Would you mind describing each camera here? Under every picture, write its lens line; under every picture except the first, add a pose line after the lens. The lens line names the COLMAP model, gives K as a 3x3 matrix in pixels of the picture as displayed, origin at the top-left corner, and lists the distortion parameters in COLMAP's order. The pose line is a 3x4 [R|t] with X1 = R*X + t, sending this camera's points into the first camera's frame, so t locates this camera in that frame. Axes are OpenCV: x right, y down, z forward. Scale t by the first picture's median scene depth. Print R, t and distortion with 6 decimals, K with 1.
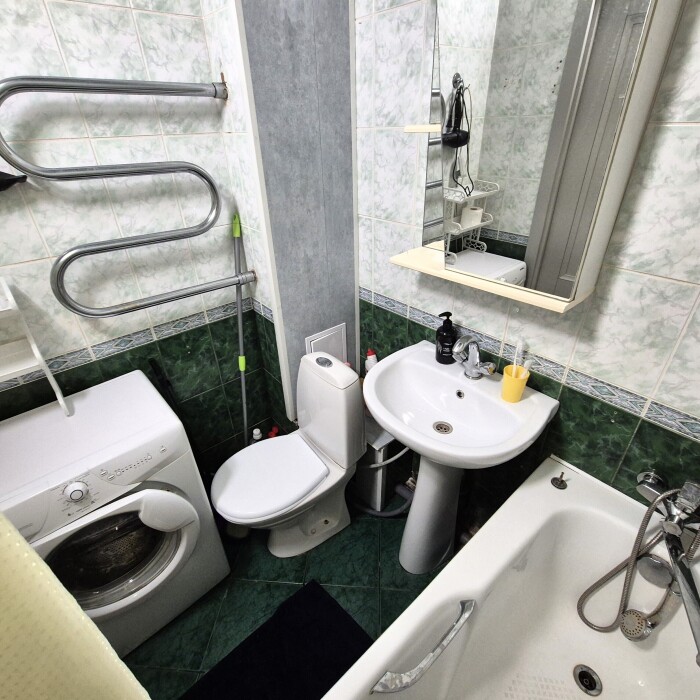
lens RADIAL K [[383.9, 0, 346.3], [0, 383.9, 343.9], [0, 0, 1]] dist [0.007369, 0.002867]
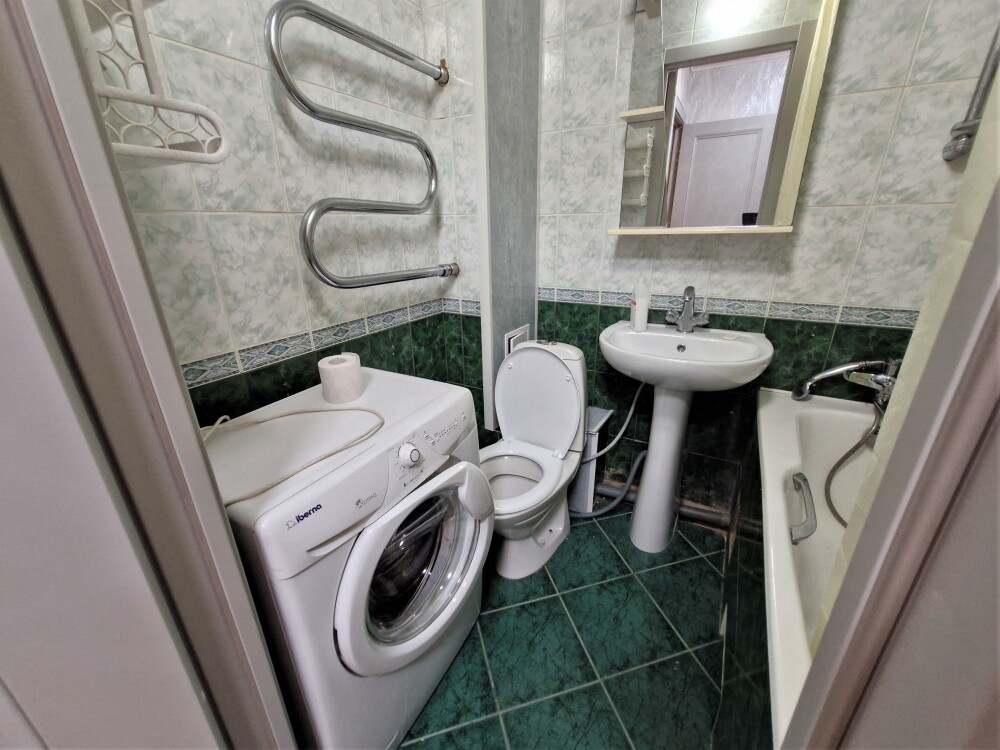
lens RADIAL K [[411.5, 0, 500.0], [0, 411.5, 375.0], [0, 0, 1]] dist [0.015023, -0.000462]
pose [[0.937363, -0.106411, 0.331705, -0.644594], [0.163921, 0.974931, -0.150463, 0.324539], [-0.307378, 0.195412, 0.931307, 0.076201]]
